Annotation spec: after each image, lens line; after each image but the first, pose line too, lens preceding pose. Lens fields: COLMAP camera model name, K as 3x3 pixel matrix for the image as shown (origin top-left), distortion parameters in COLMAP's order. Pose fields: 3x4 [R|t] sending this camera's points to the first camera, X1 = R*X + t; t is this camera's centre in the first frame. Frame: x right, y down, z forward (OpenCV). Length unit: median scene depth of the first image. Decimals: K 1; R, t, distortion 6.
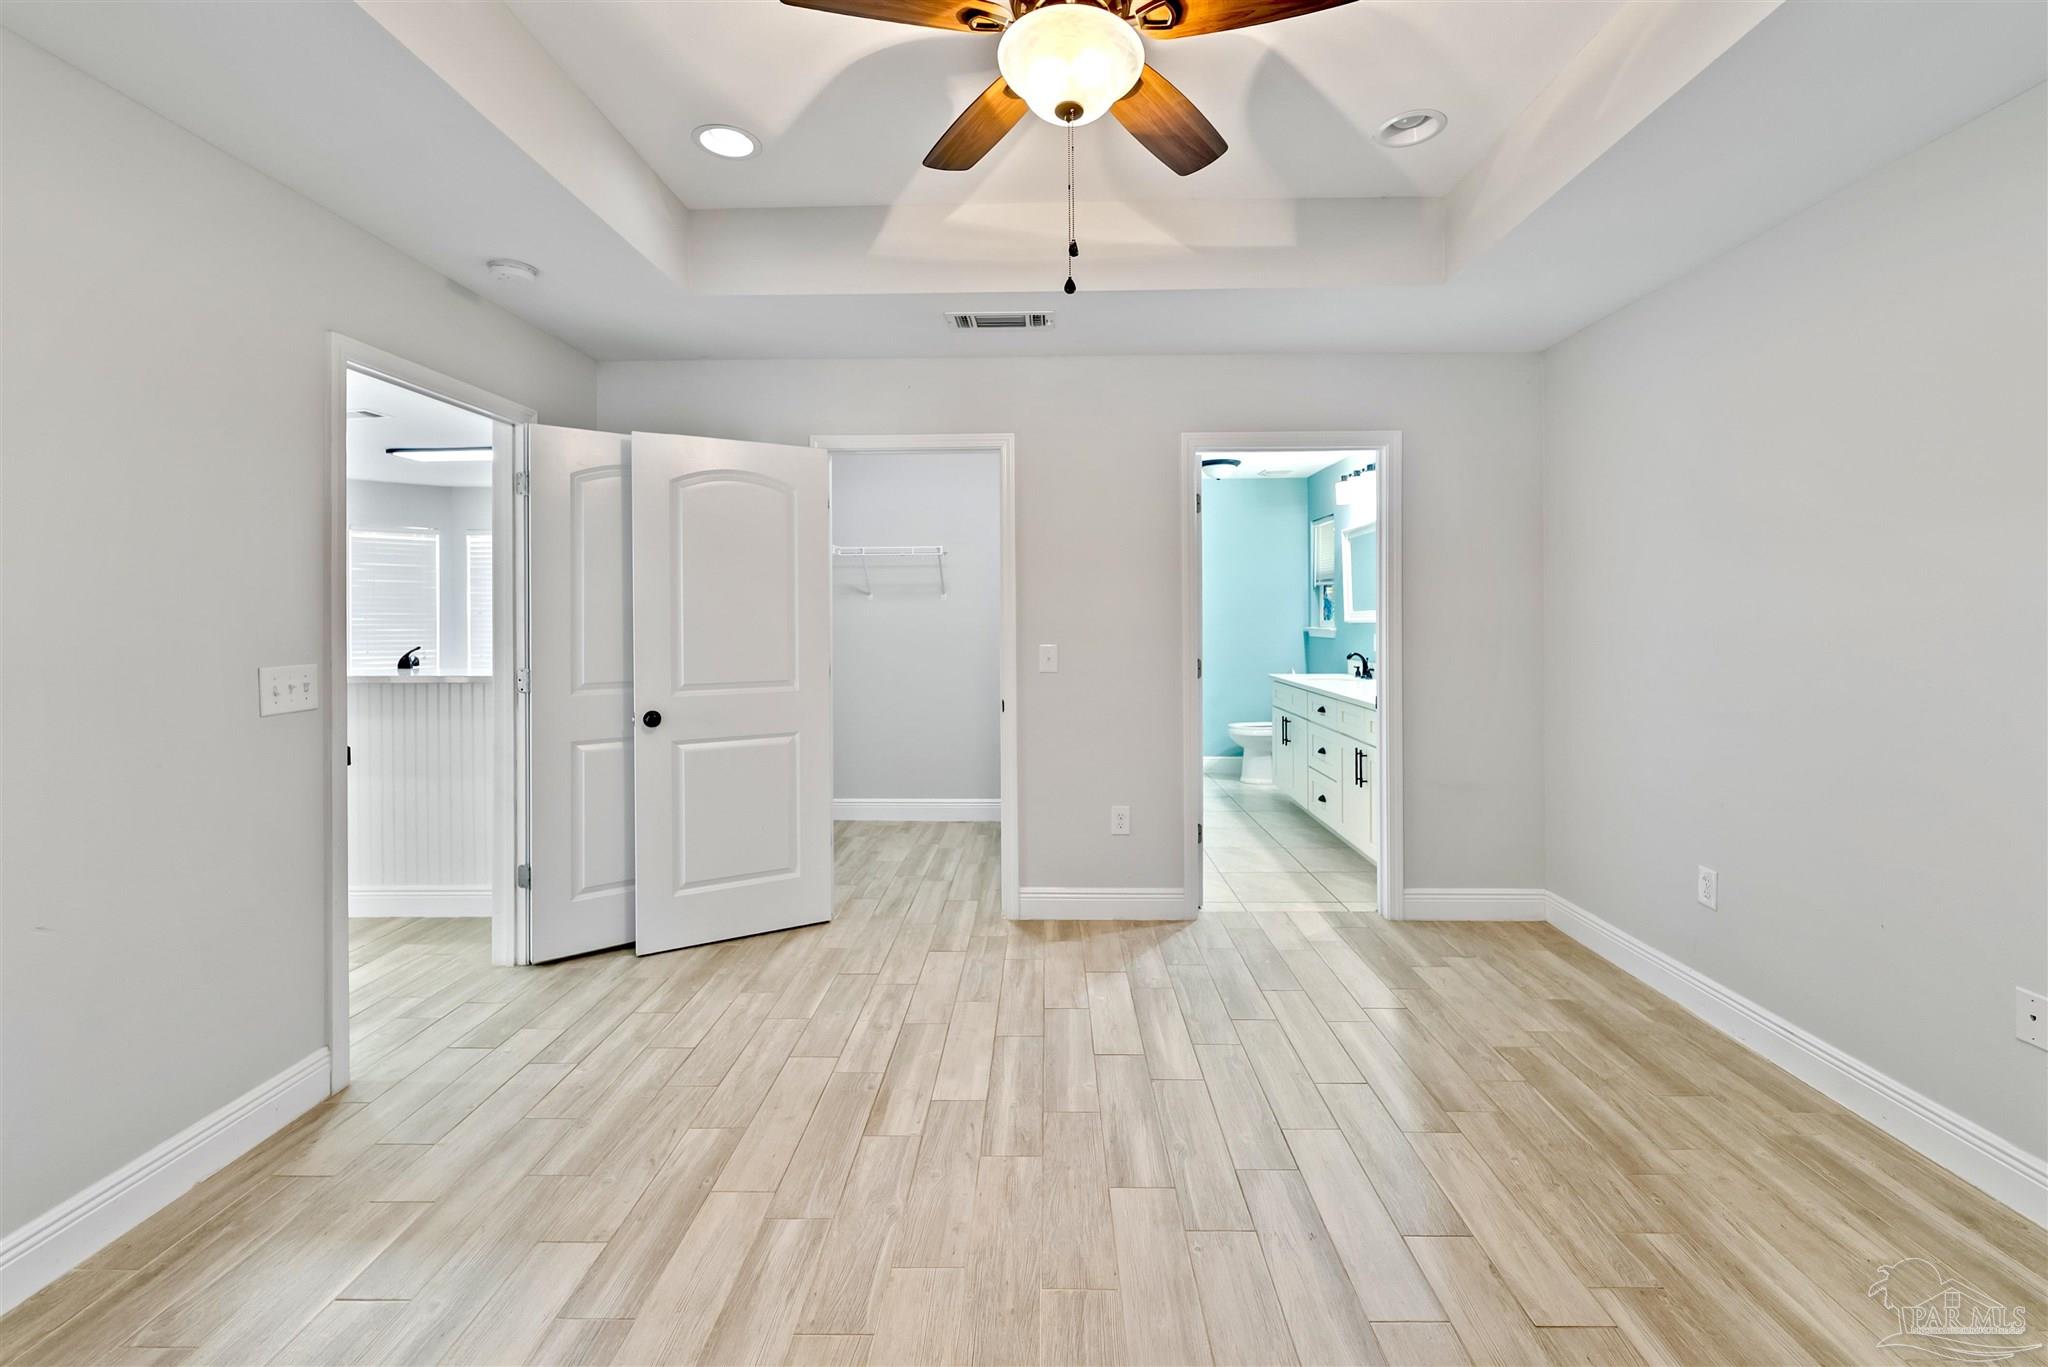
lens RADIAL K [[859.2, 0, 1019.6], [0, 859.2, 620.2], [0, 0, 1]] dist [0.000005, -0.000310]
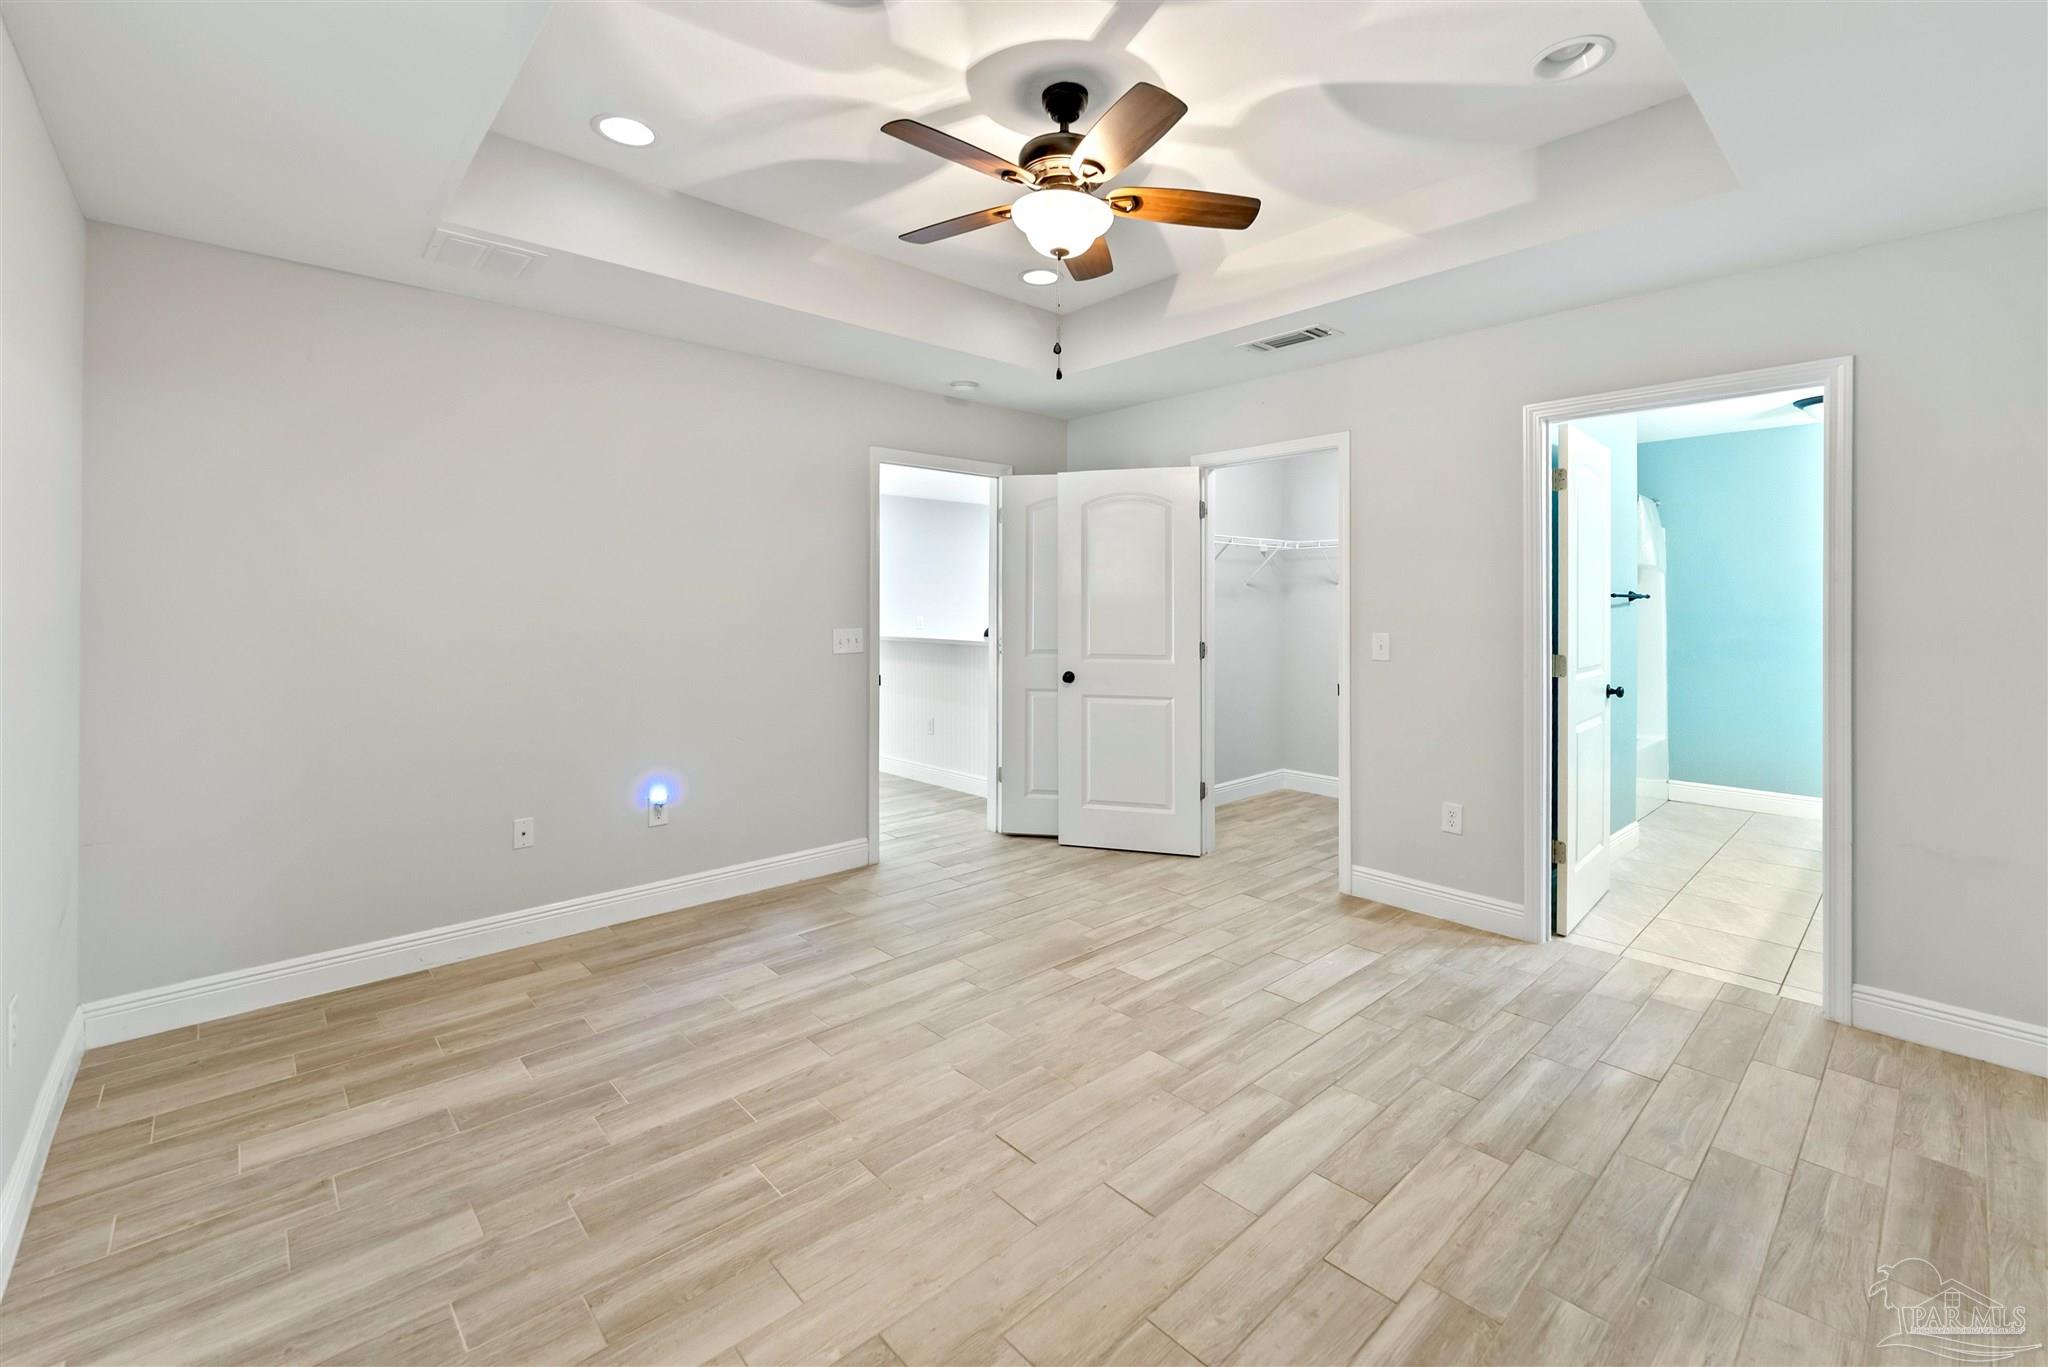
lens RADIAL K [[833.3, 0, 997.1], [0, 833.3, 605.0], [0, 0, 1]] dist [0.001419, -0.000040]
pose [[0.684815, 0.004684, -0.728702, 0.509762], [-0.007849, 0.999969, -0.000948, -0.000539], [0.728675, 0.006369, 0.684830, -0.013663]]
